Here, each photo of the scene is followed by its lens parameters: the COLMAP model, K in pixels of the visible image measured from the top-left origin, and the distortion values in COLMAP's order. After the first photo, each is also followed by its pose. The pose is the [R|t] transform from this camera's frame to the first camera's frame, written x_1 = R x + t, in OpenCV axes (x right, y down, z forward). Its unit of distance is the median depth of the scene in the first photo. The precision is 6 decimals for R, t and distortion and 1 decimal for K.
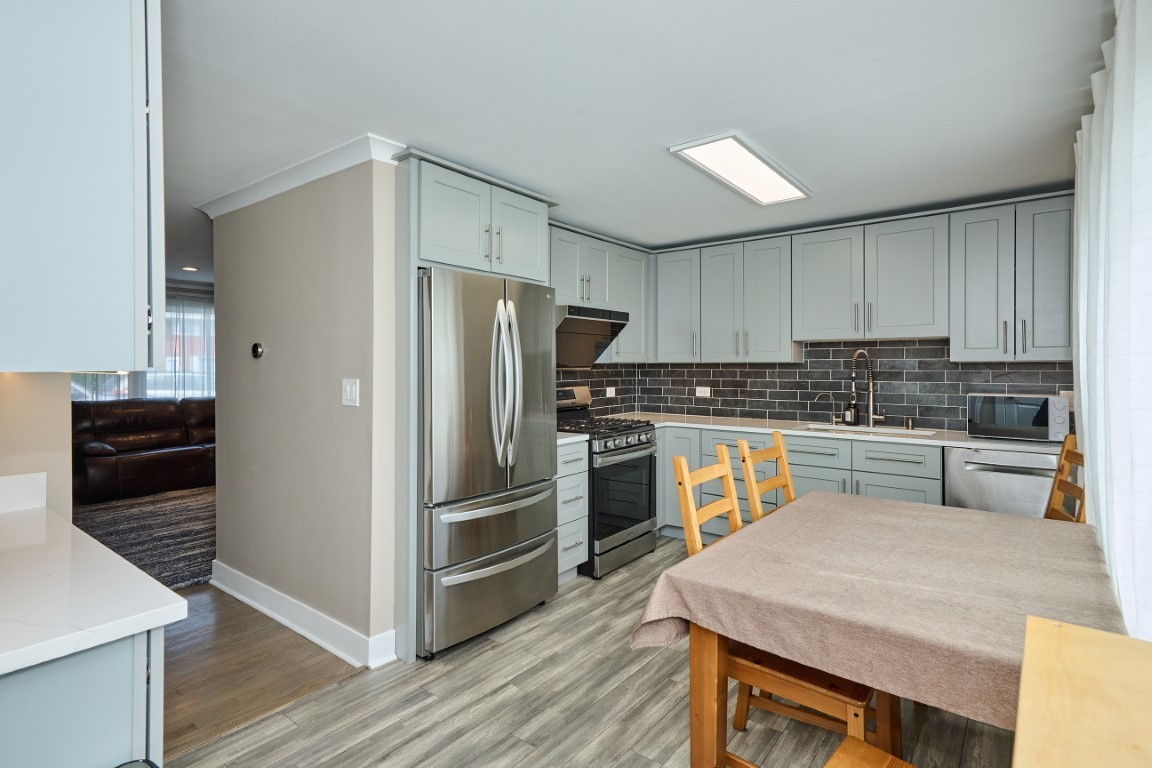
lens RADIAL K [[508.7, 0, 574.9], [0, 508.7, 362.3], [0, 0, 1]] dist [0.015891, 0.000150]
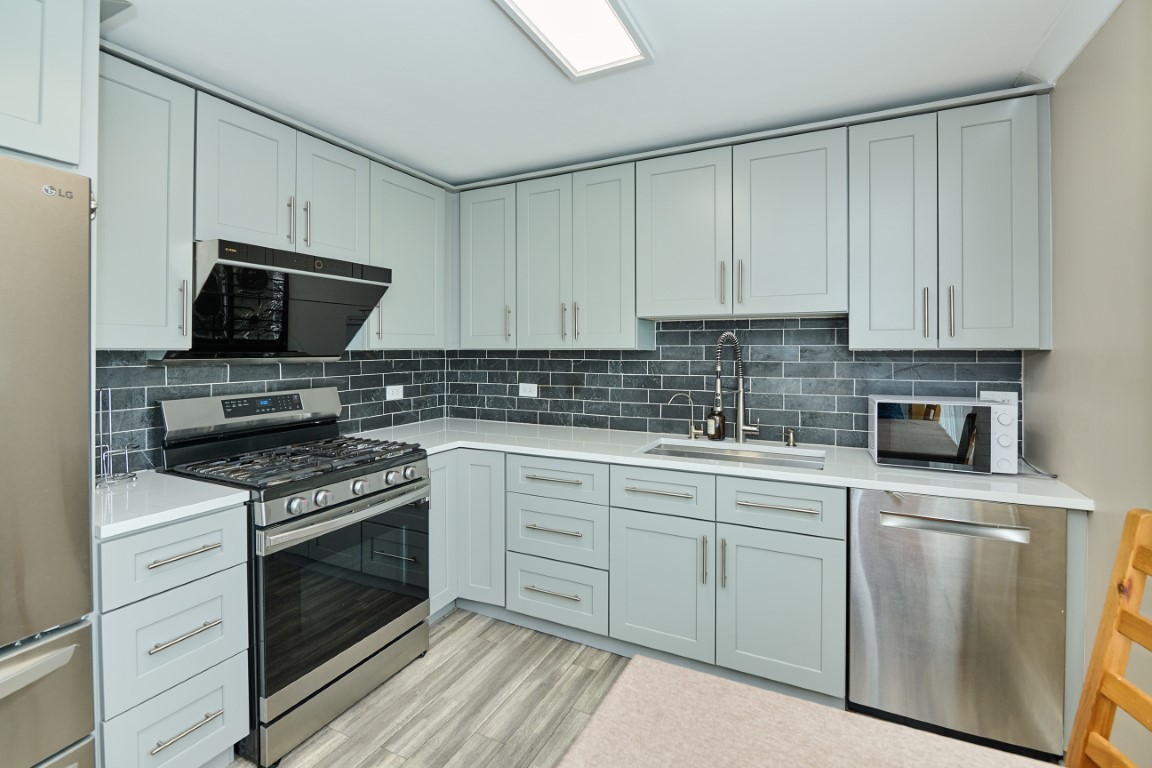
lens RADIAL K [[520.5, 0, 576.5], [0, 520.5, 347.2], [0, 0, 1]] dist [-0.000512, -0.000146]
pose [[0.972507, 0.002669, 0.232858, 0.183754], [-0.002450, 0.999996, -0.001227, -0.001942], [-0.232861, 0.000622, 0.972510, 0.340058]]
